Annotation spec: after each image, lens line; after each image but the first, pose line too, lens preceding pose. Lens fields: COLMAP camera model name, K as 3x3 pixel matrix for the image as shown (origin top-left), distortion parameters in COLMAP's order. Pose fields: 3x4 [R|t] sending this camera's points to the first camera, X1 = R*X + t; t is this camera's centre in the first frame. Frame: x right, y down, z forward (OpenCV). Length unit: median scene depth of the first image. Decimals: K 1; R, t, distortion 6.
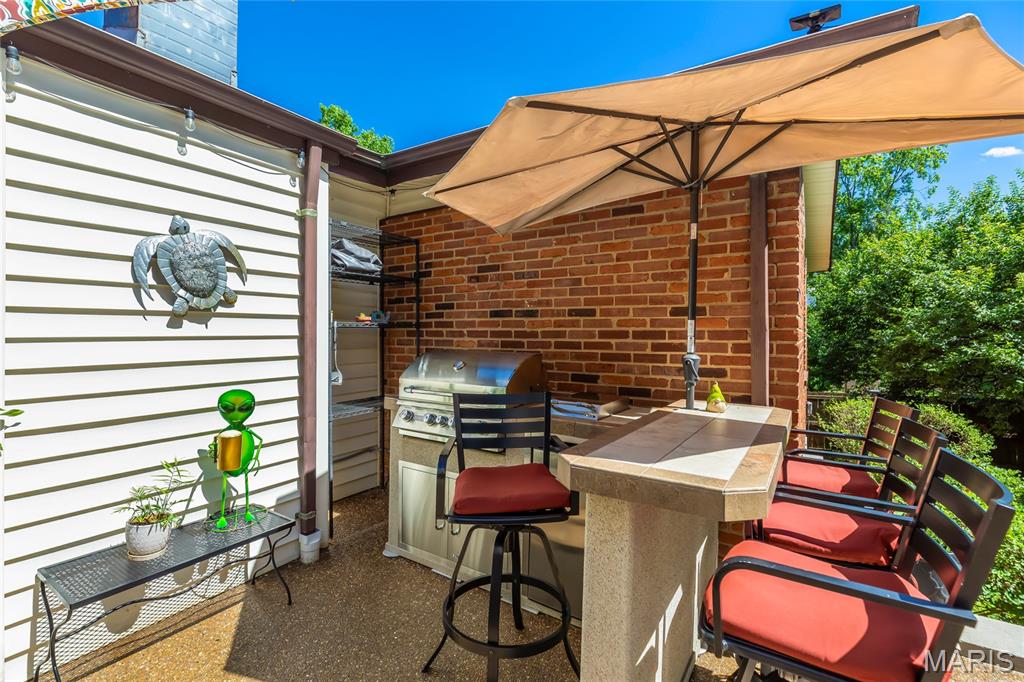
lens RADIAL K [[469.0, 0, 515.2], [0, 469.0, 334.7], [0, 0, 1]] dist [0.003038, -0.002152]
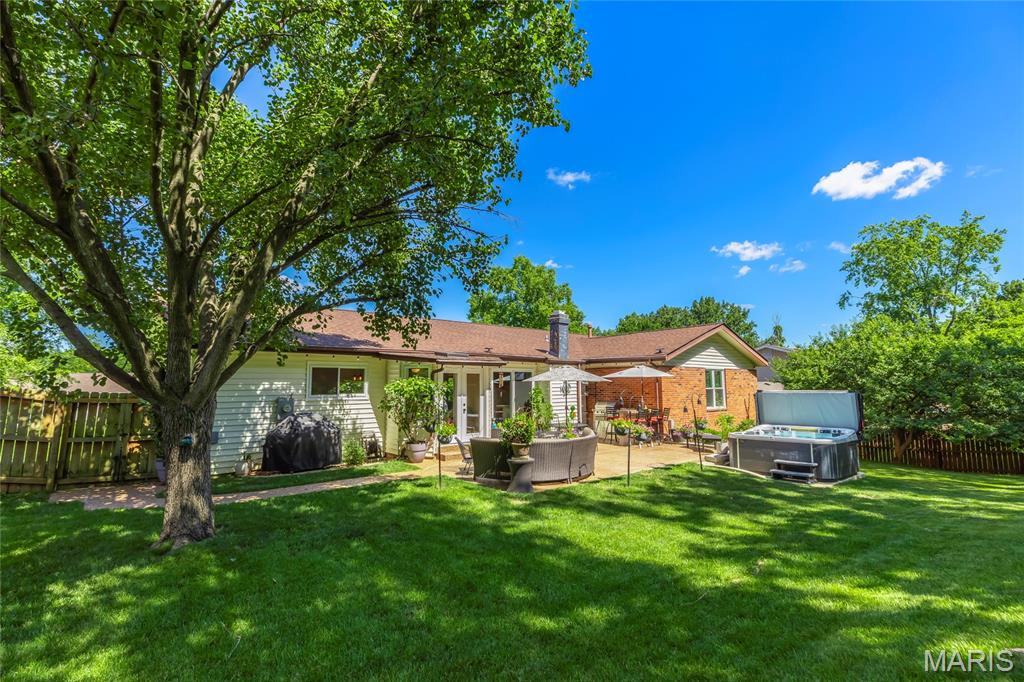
lens RADIAL K [[469.0, 0, 515.0], [0, 469.0, 339.1], [0, 0, 1]] dist [0.003038, -0.002152]
pose [[0.958130, -0.035031, -0.284181, 0.442472], [0.005370, 0.994512, -0.104488, -0.110459], [0.286282, 0.098587, 0.953060, -4.522617]]
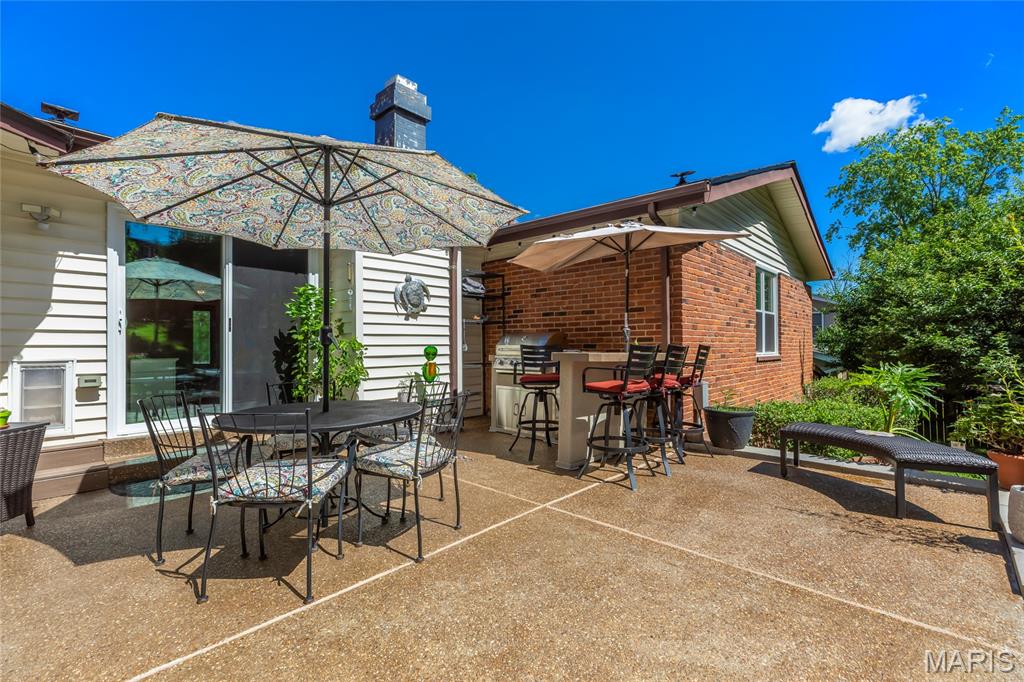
lens RADIAL K [[469.0, 0, 511.2], [0, 469.0, 342.6], [0, 0, 1]] dist [0.003038, -0.002152]
pose [[0.984838, -0.010105, -0.173180, 0.170777], [0.008283, 0.999903, -0.011237, 0.100657], [0.173277, 0.009632, 0.984826, -0.989438]]
